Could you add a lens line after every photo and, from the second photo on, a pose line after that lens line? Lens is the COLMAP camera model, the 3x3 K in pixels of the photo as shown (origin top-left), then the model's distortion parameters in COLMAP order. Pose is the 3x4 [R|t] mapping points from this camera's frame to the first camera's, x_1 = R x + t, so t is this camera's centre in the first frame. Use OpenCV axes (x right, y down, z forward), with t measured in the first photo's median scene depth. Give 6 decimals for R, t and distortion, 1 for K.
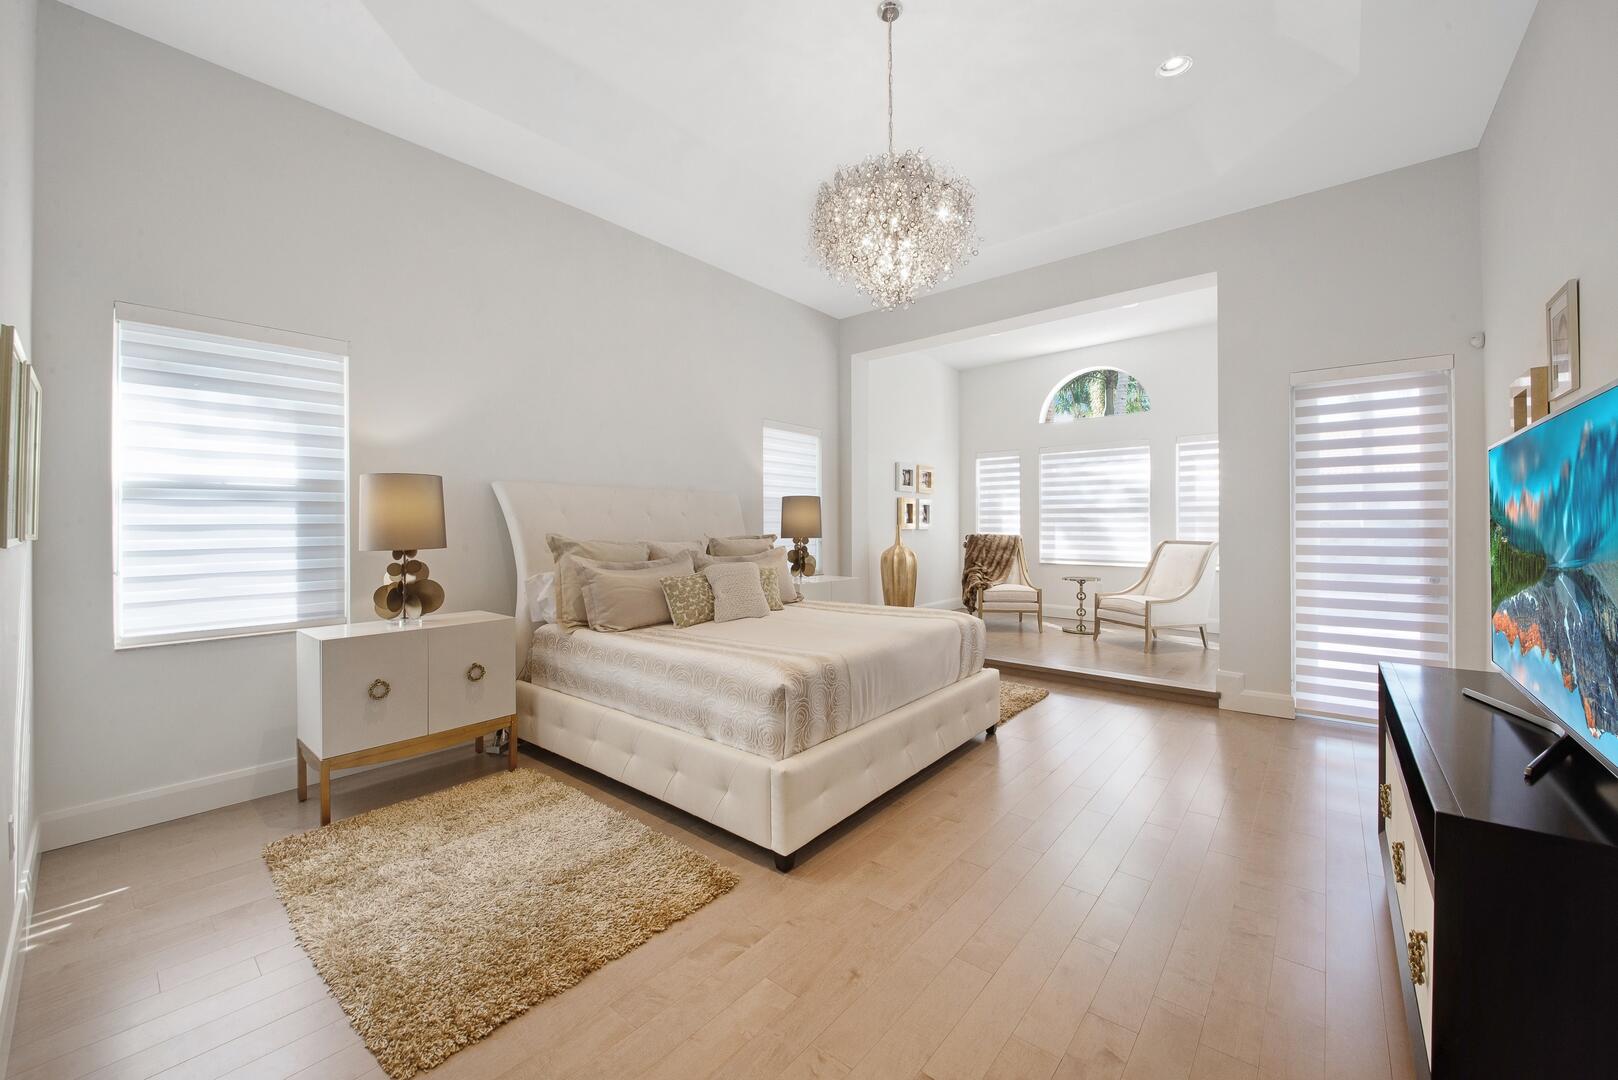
lens RADIAL K [[625.8, 0, 787.3], [0, 625.8, 528.7], [0, 0, 1]] dist [-0.002637, -0.004860]
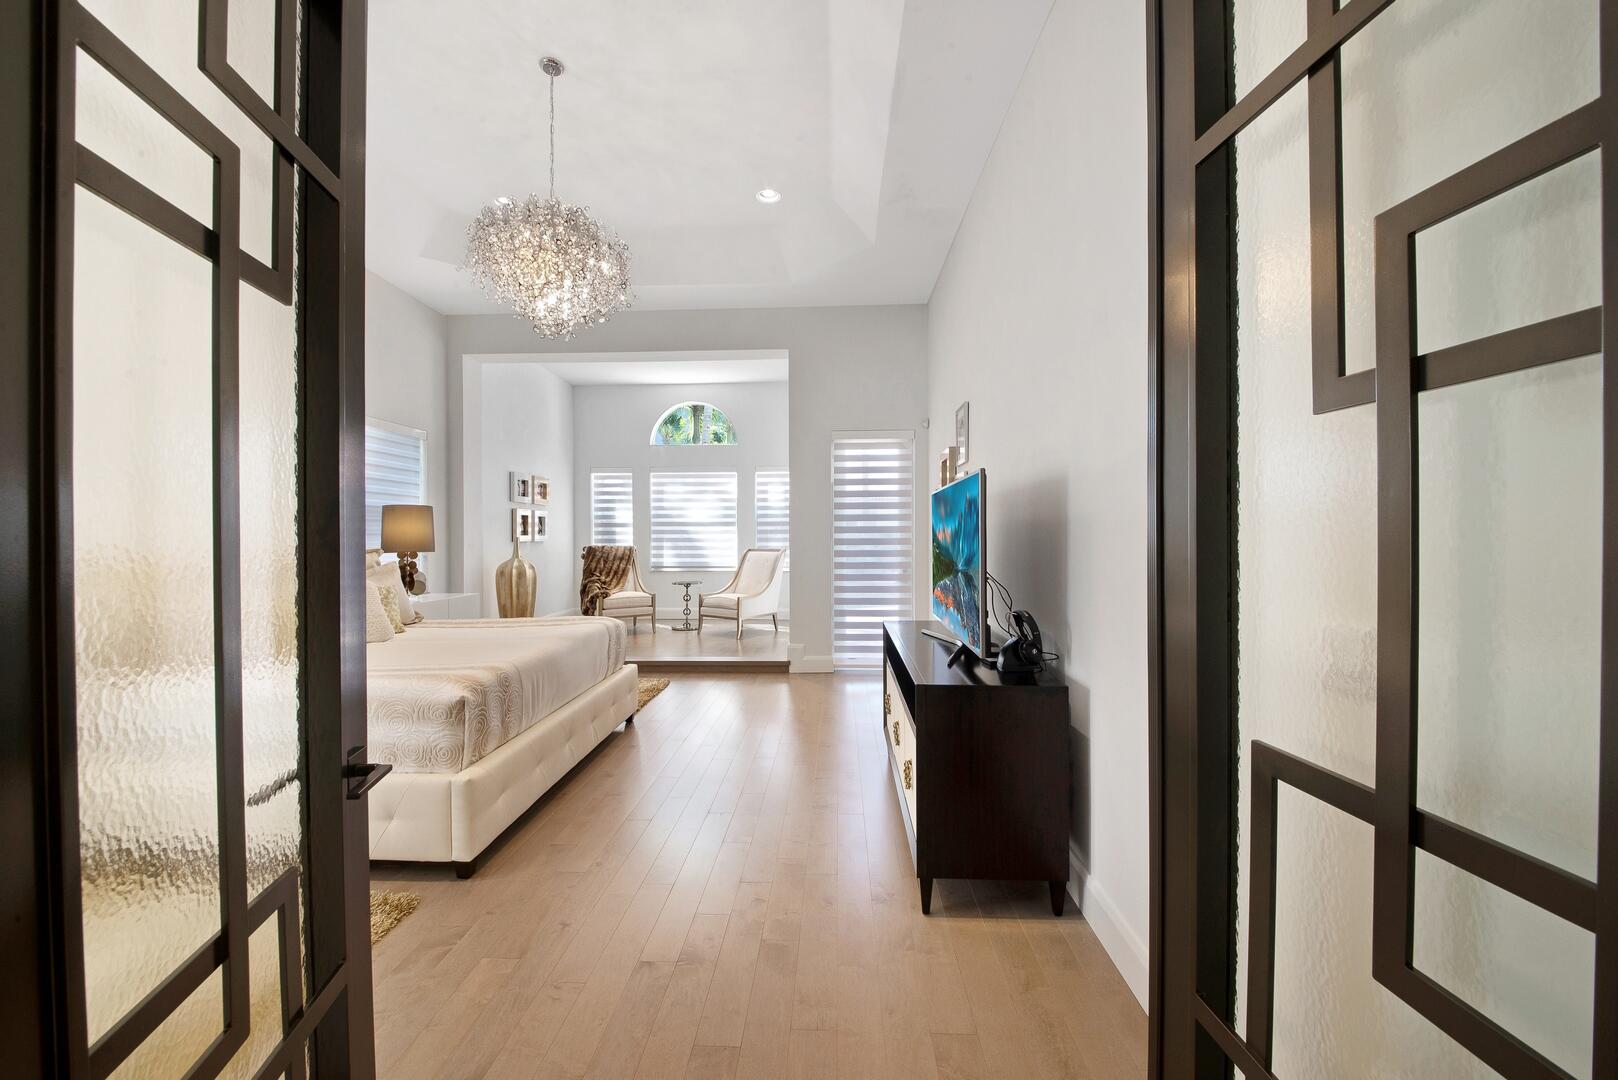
lens RADIAL K [[625.8, 0, 820.2], [0, 625.8, 540.8], [0, 0, 1]] dist [-0.002637, -0.004860]
pose [[0.777480, -0.007327, 0.628865, -0.106739], [0.005667, 0.999973, 0.004644, -0.003411], [-0.628882, -0.000047, 0.777501, -0.088150]]
